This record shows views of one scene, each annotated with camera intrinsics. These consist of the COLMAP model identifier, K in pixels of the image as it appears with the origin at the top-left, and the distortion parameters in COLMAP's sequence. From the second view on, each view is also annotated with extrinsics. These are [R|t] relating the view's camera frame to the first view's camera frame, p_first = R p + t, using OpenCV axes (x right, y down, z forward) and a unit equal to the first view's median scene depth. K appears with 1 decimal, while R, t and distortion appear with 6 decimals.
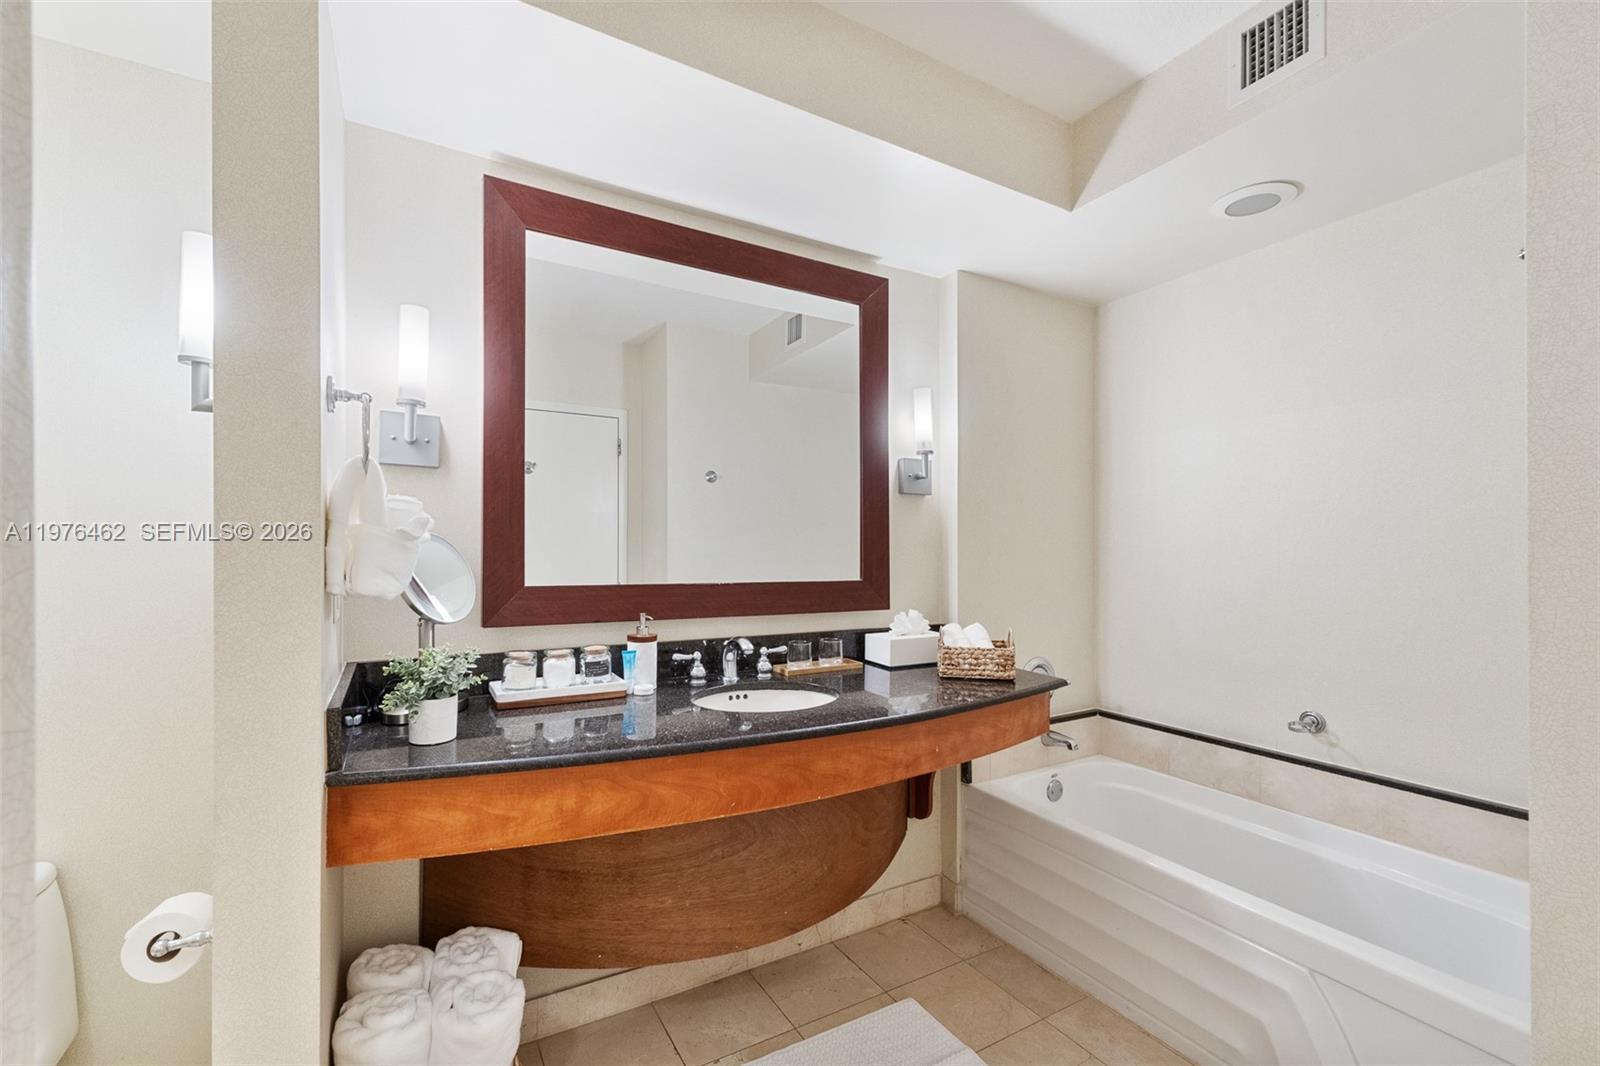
lens RADIAL K [[675.6, 0, 769.5], [0, 675.6, 555.2], [0, 0, 1]] dist [0.014681, -0.001113]
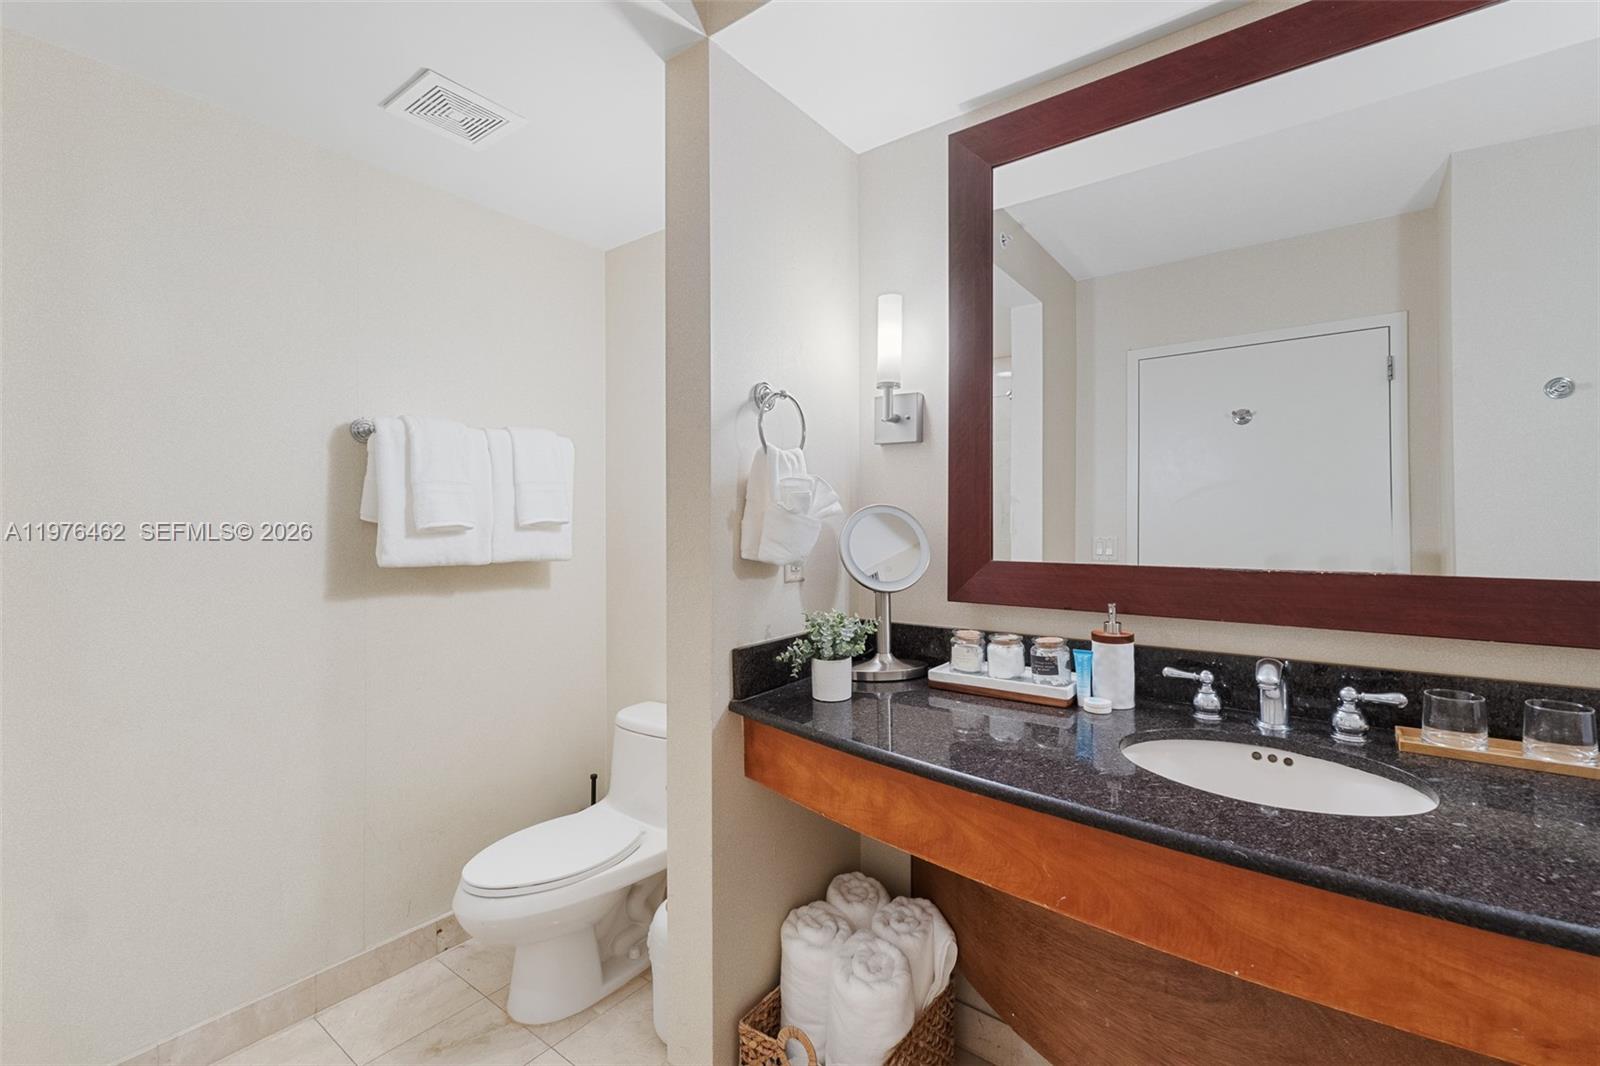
lens RADIAL K [[675.6, 0, 800.1], [0, 675.6, 524.5], [0, 0, 1]] dist [0.014681, -0.001113]
pose [[0.424644, -0.004414, -0.905350, 0.359801], [0.002458, 0.999990, -0.003722, 0.000302], [0.905357, -0.000645, 0.424651, 0.386479]]
